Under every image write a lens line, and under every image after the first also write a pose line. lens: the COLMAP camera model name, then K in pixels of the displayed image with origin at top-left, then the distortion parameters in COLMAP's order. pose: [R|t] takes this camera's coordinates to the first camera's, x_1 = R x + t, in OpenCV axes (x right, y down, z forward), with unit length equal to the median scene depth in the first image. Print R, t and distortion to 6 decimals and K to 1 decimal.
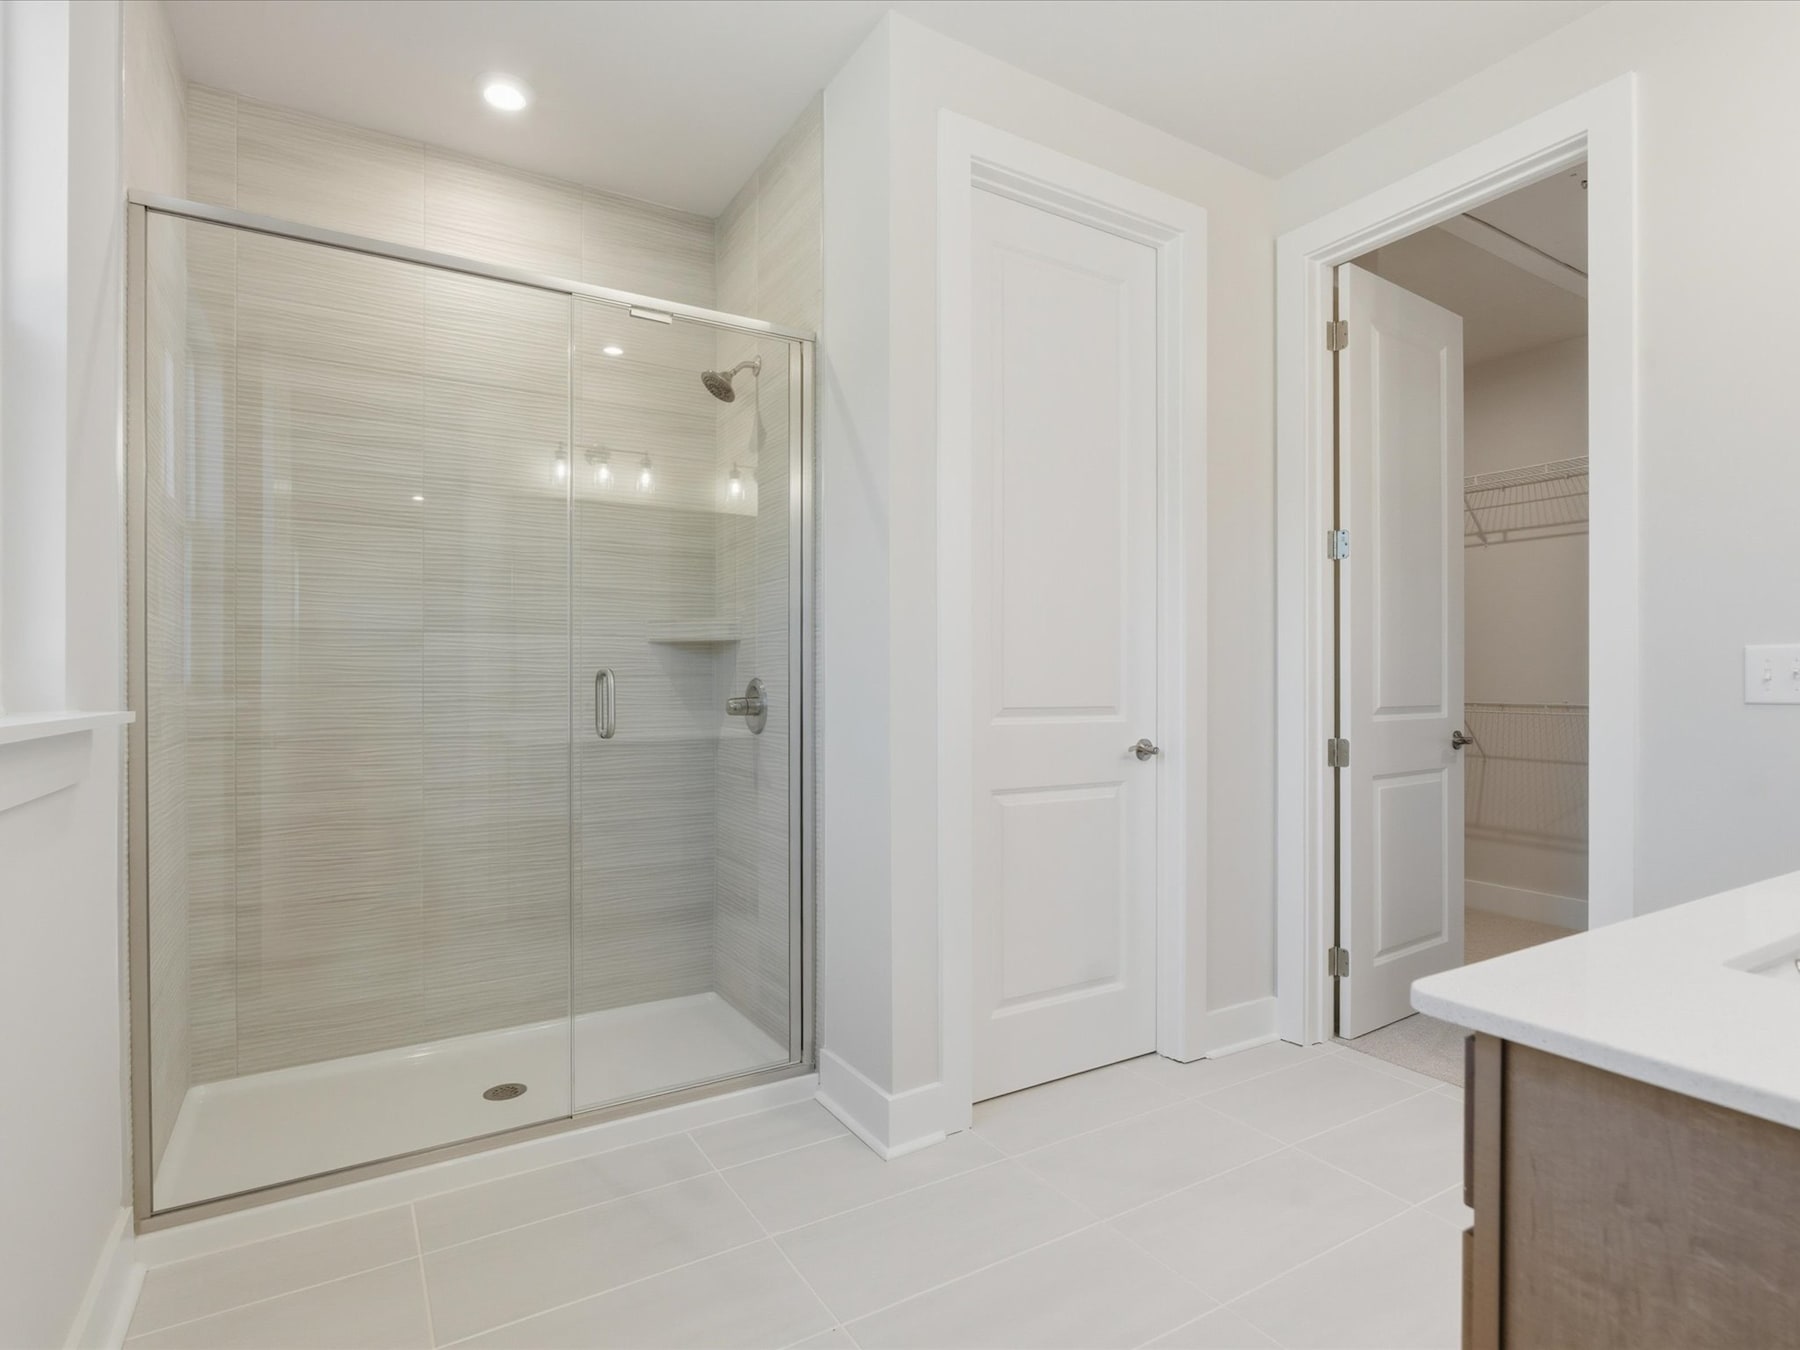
lens RADIAL K [[973.5, 0, 904.6], [0, 973.5, 699.3], [0, 0, 1]] dist [-0.005333, 0.010778]
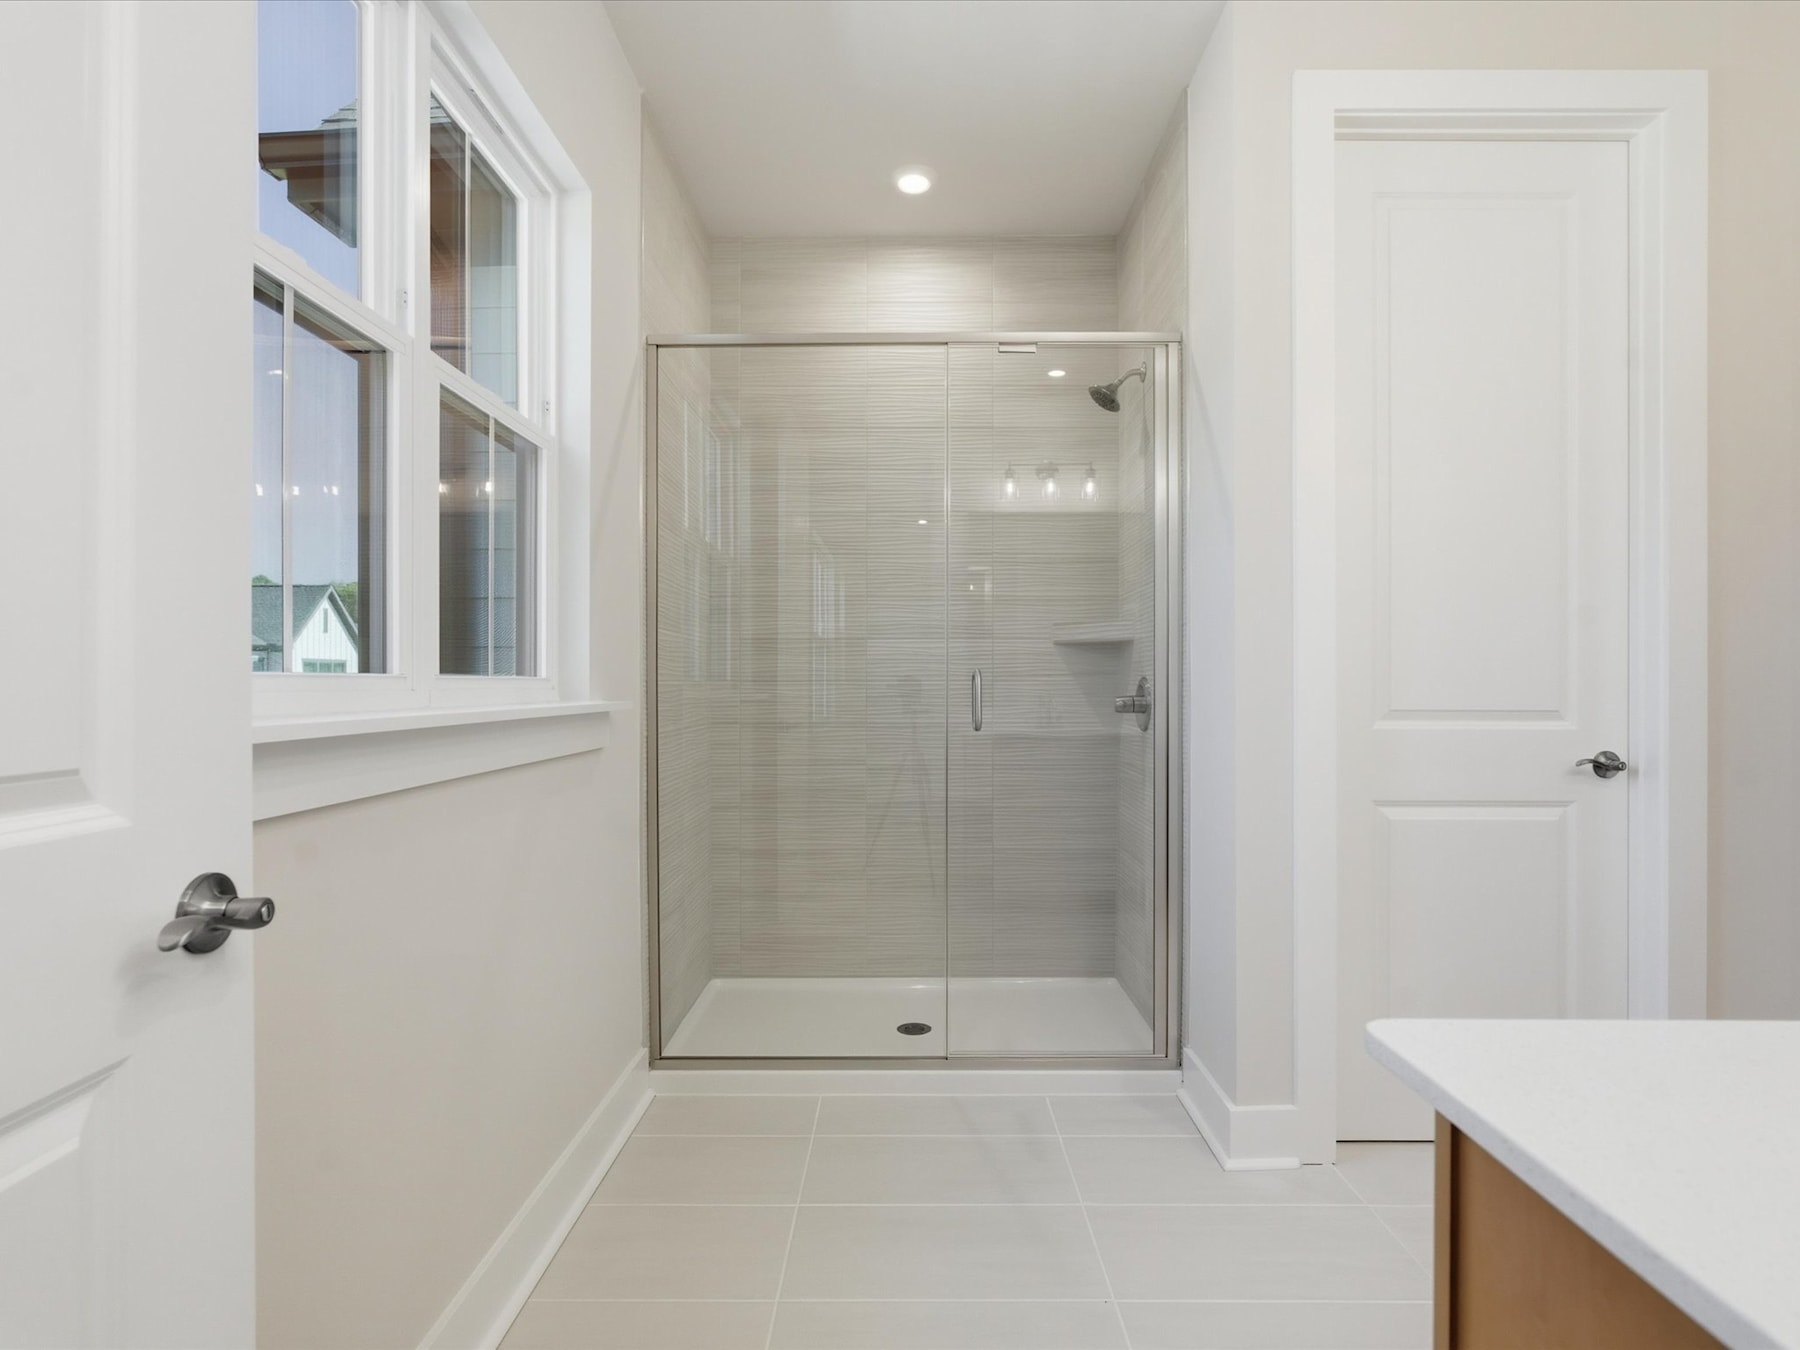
lens RADIAL K [[973.5, 0, 904.6], [0, 973.5, 699.3], [0, 0, 1]] dist [-0.005333, 0.010778]
pose [[0.844277, 0.011409, -0.535786, 0.195512], [-0.009388, 0.999935, 0.006500, -0.002609], [0.535825, -0.000458, 0.844329, 0.000431]]
